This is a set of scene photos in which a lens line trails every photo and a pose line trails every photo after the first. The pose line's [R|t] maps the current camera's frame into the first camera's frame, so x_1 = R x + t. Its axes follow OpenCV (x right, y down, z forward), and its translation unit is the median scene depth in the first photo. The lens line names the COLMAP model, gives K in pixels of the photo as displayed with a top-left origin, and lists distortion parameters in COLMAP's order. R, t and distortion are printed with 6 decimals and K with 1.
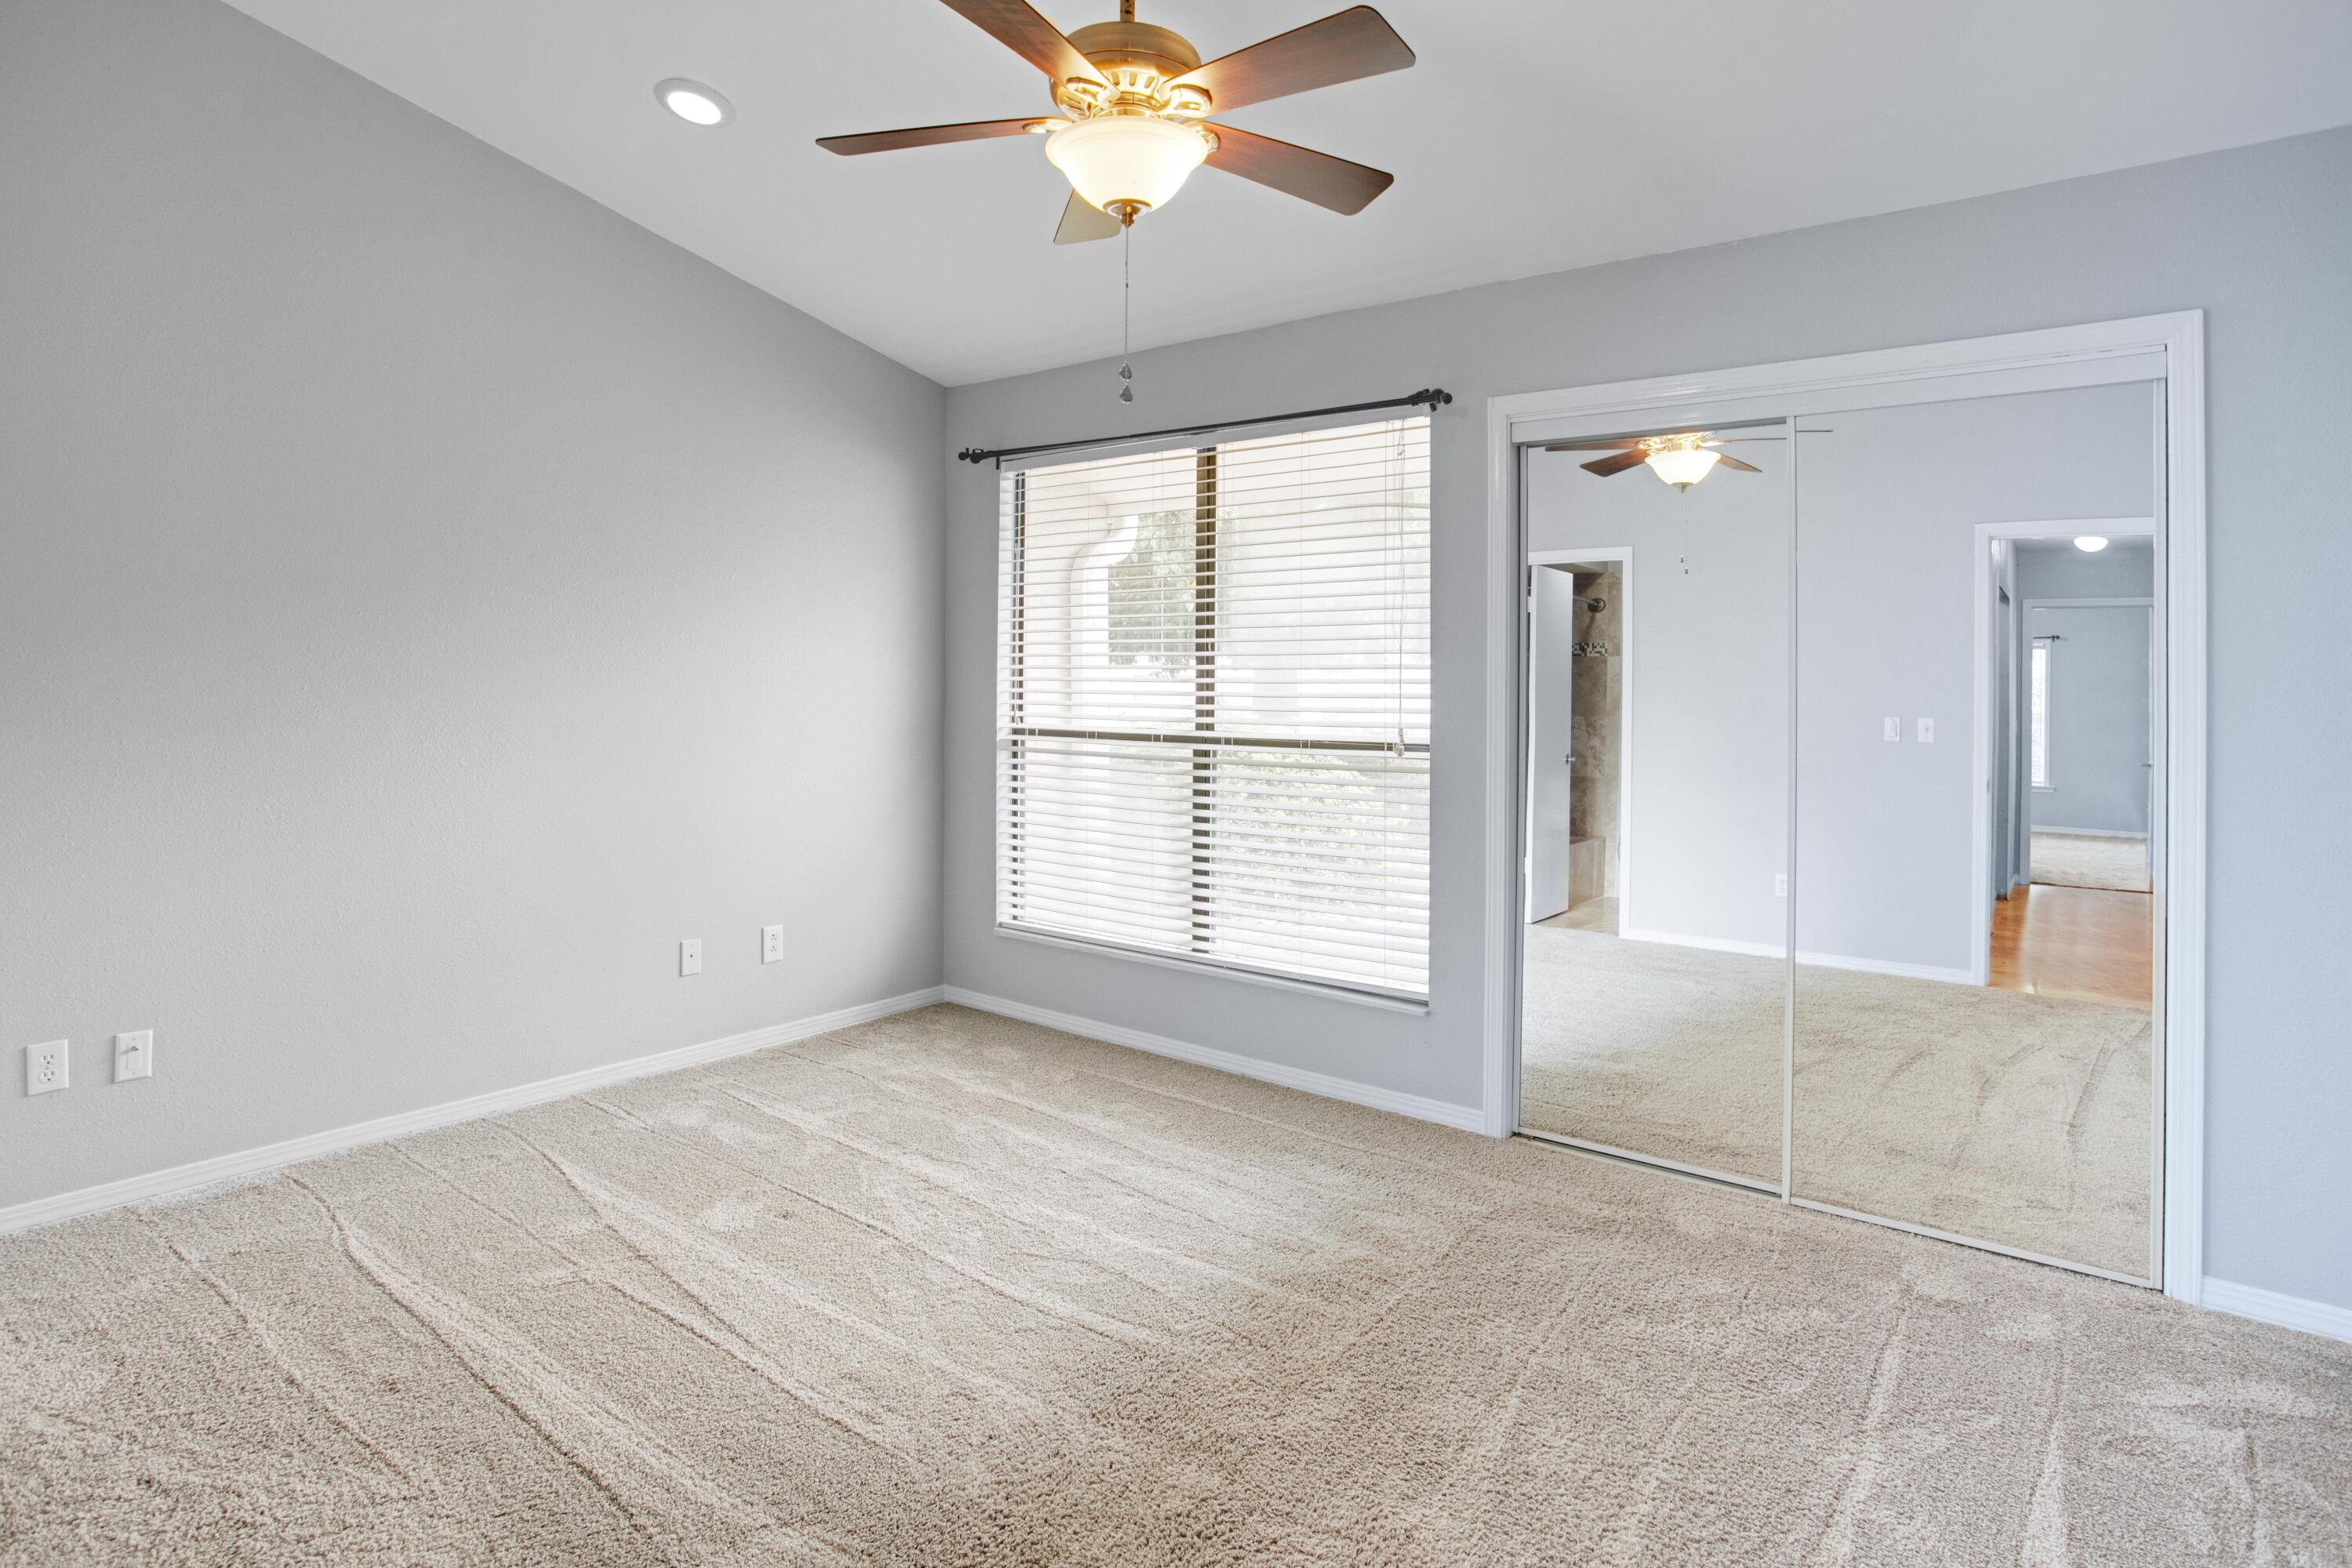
lens RADIAL K [[1230.6, 0, 1241.4], [0, 1230.6, 718.7], [0, 0, 1]] dist [-0.078745, 0.034427]
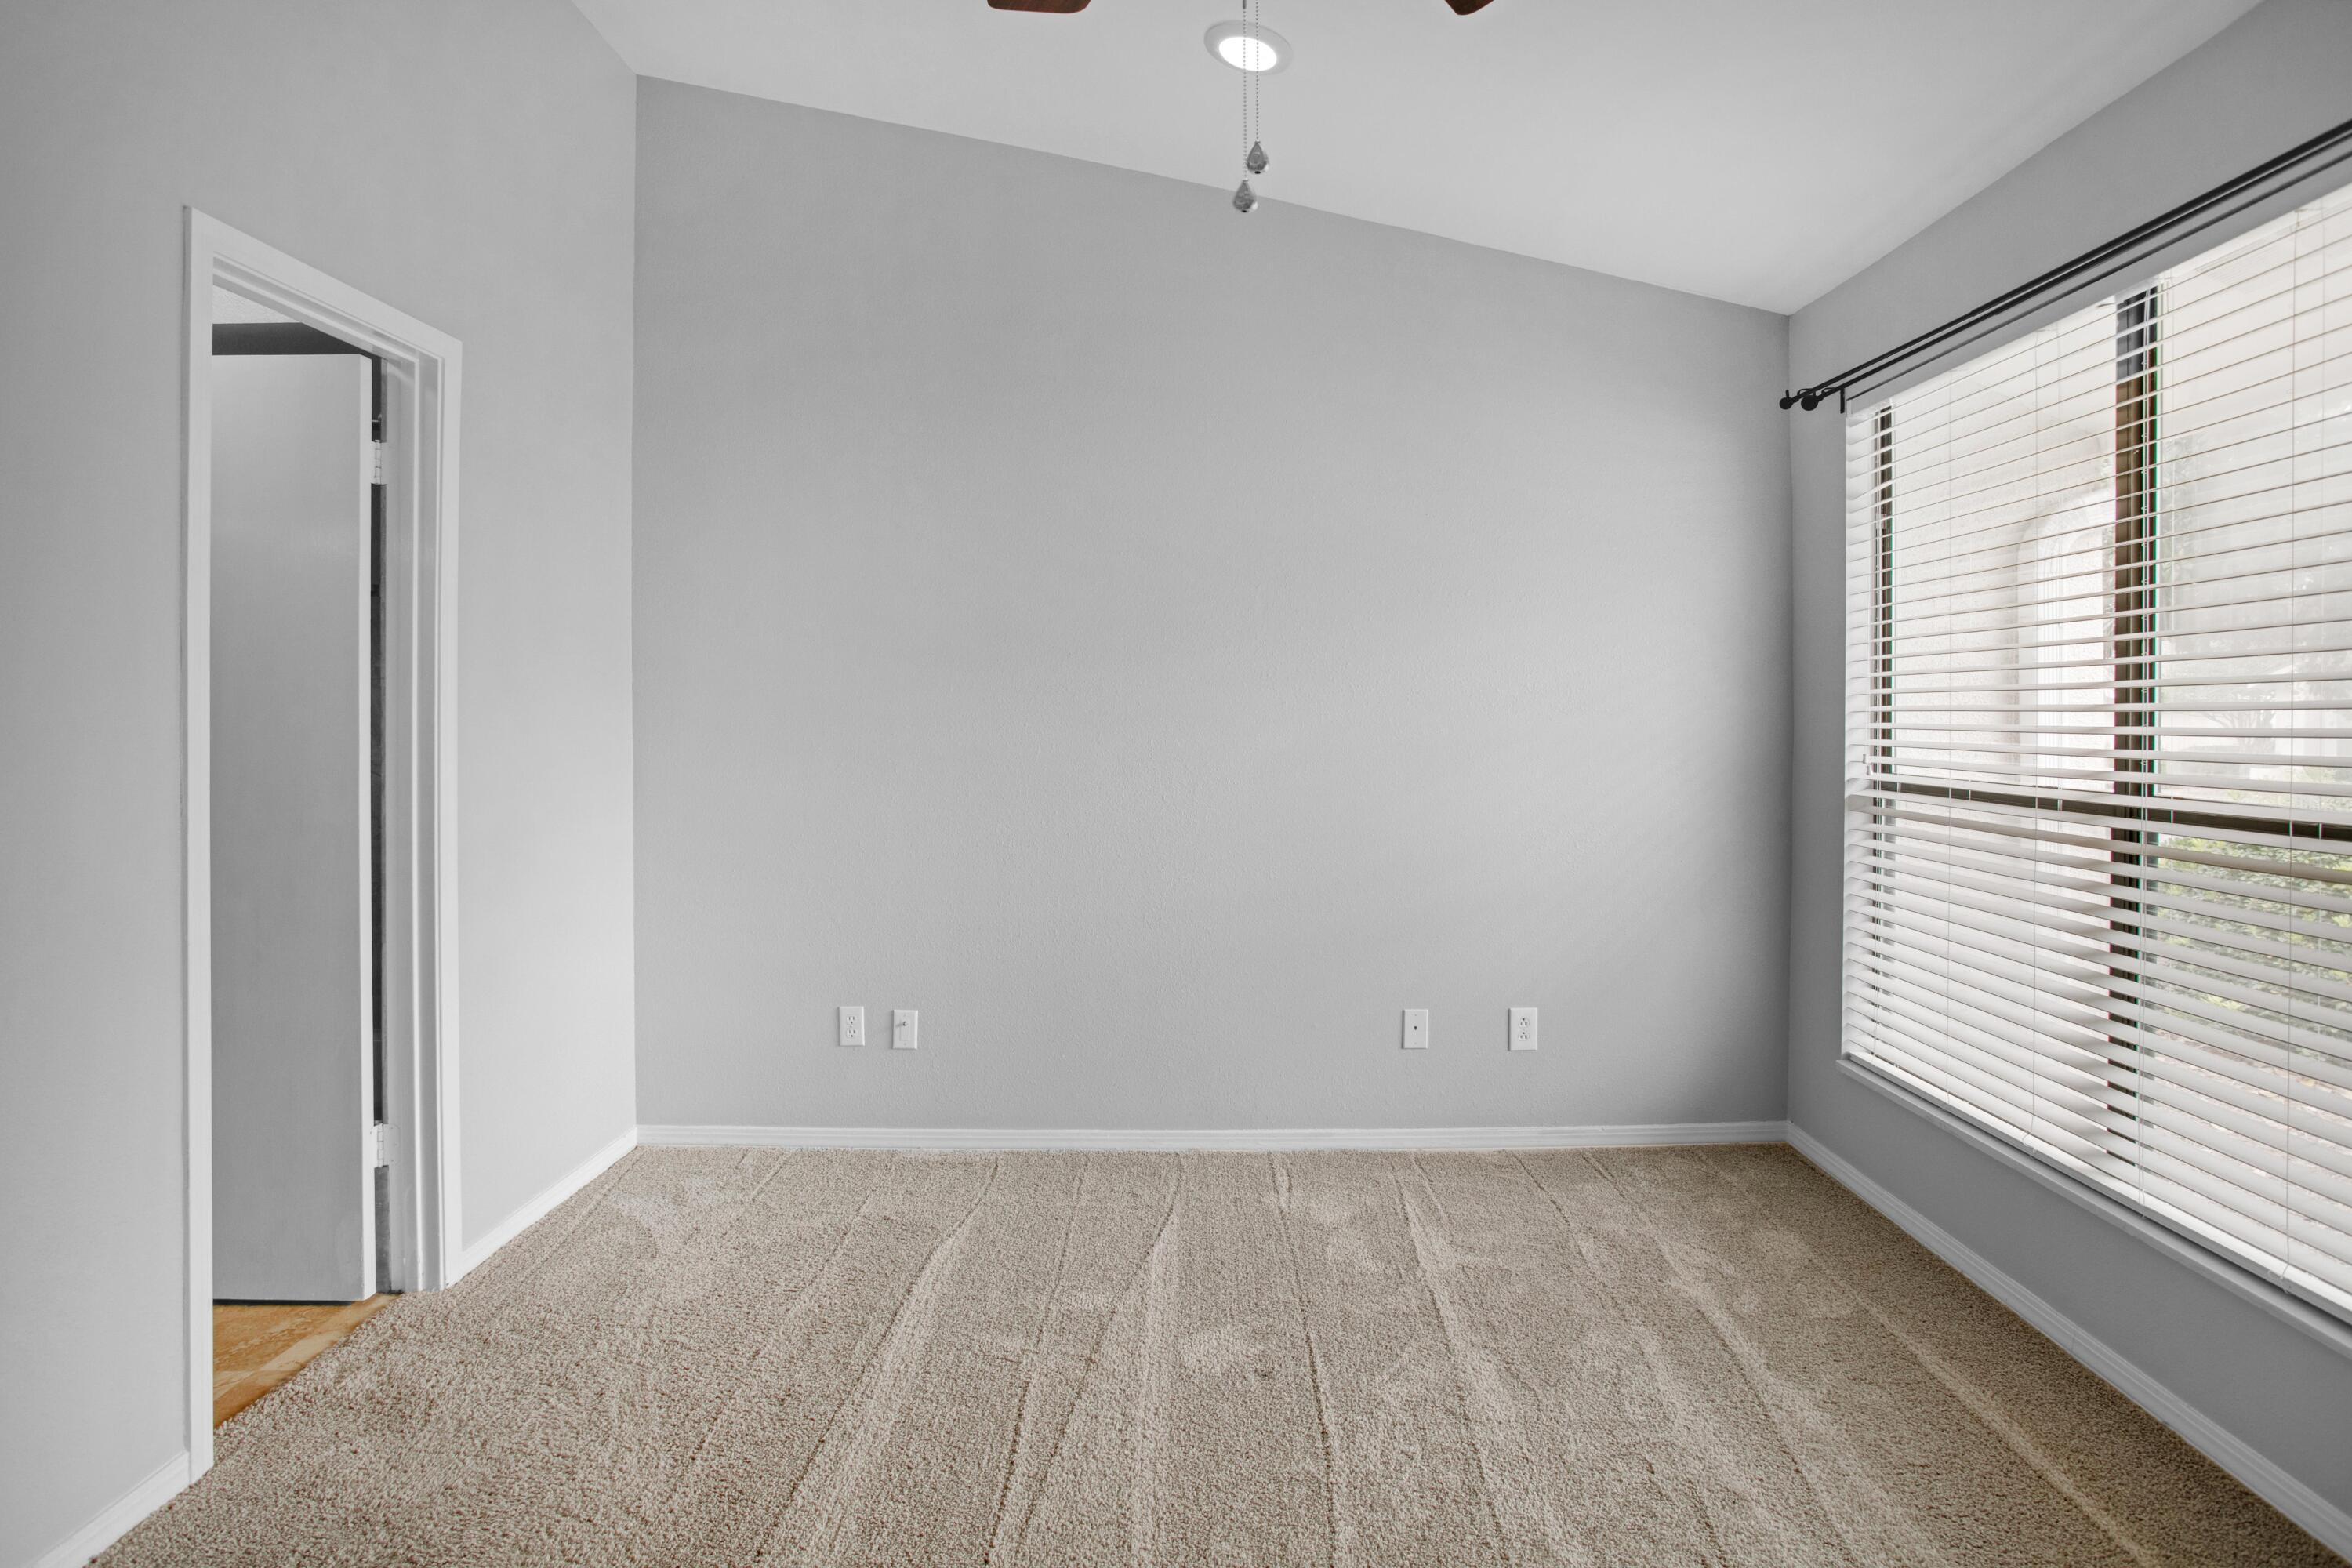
lens RADIAL K [[1246.3, 0, 1191.1], [0, 1246.3, 775.7], [0, 0, 1]] dist [-0.078422, 0.053579]
pose [[0.588674, 0.027269, -0.807910, 0.169526], [-0.015279, 0.999628, 0.022607, -0.005604], [0.808226, -0.000964, 0.588872, 0.324520]]
